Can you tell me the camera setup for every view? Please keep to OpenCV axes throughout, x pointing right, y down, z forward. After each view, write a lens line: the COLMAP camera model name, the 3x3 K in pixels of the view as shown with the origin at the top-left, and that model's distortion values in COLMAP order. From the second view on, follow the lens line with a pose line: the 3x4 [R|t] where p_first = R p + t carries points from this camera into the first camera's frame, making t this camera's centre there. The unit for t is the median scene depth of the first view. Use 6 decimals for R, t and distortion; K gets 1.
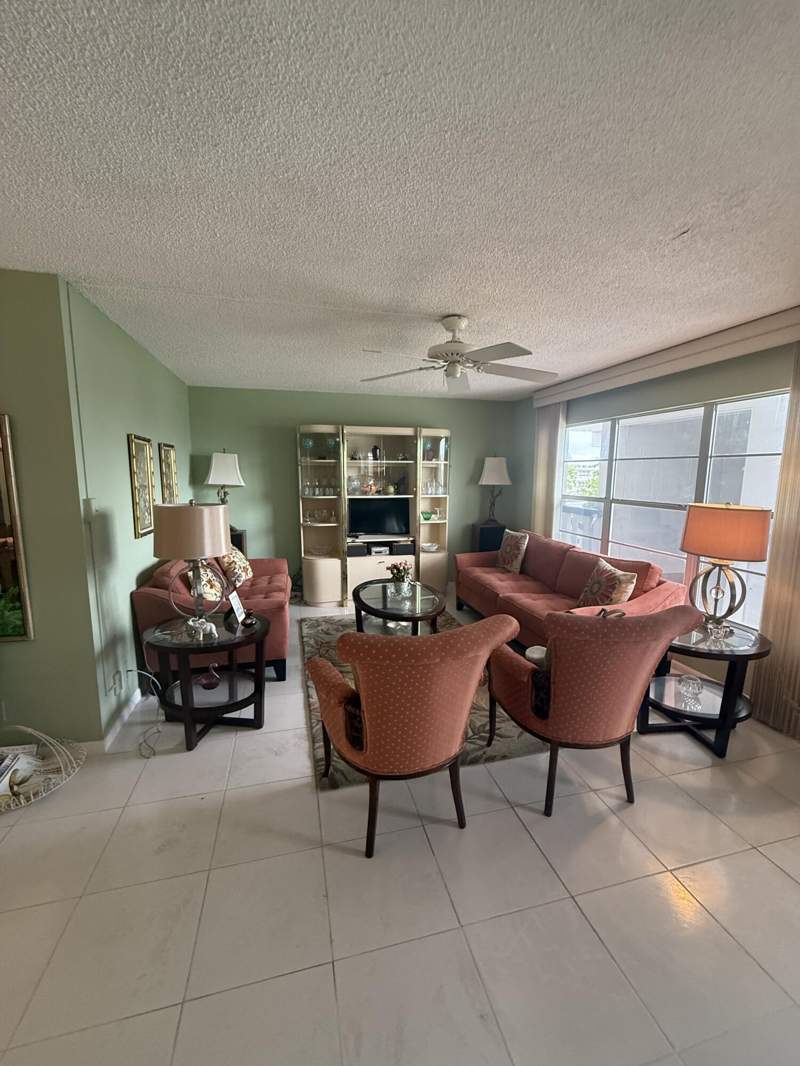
lens RADIAL K [[426.0, 0, 400.0], [0, 426.0, 533.0], [0, 0, 1]] dist [-0.000644, 0.000061]
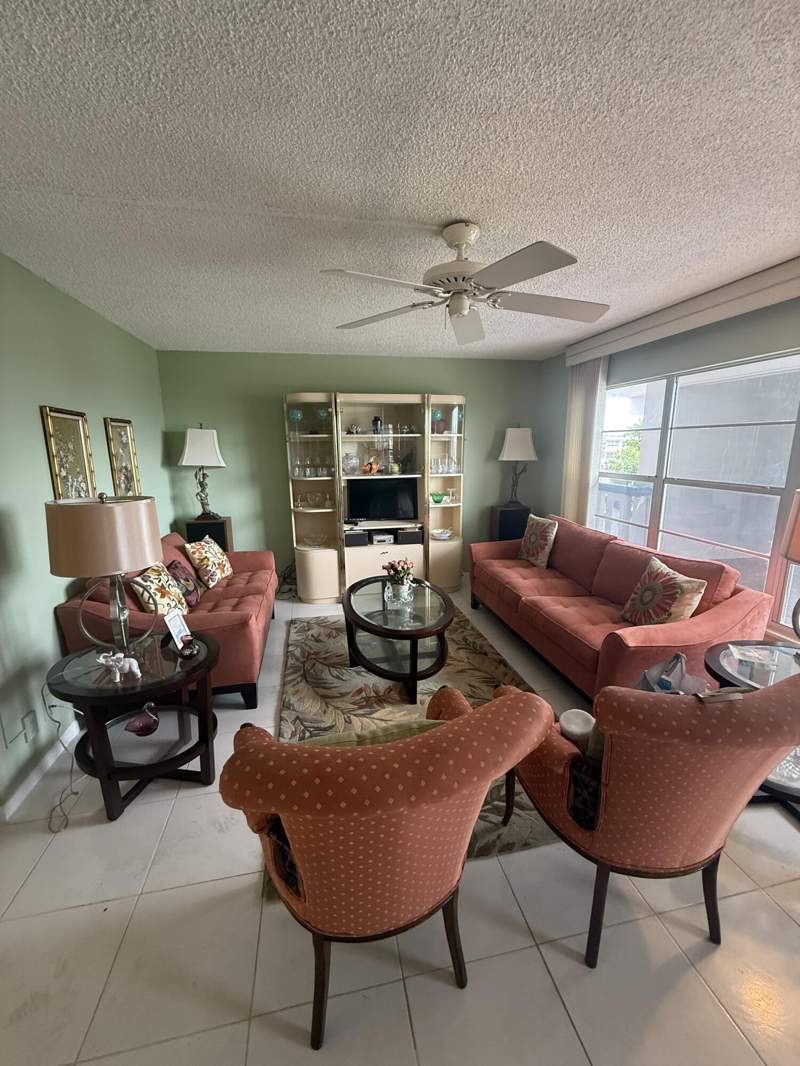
lens RADIAL K [[426.0, 0, 400.0], [0, 426.0, 533.0], [0, 0, 1]] dist [-0.000644, 0.000061]
pose [[0.998665, -0.005334, -0.051379, 0.038531], [0.008455, 0.998118, 0.060730, -0.028559], [0.050959, -0.061084, 0.996831, 0.163269]]
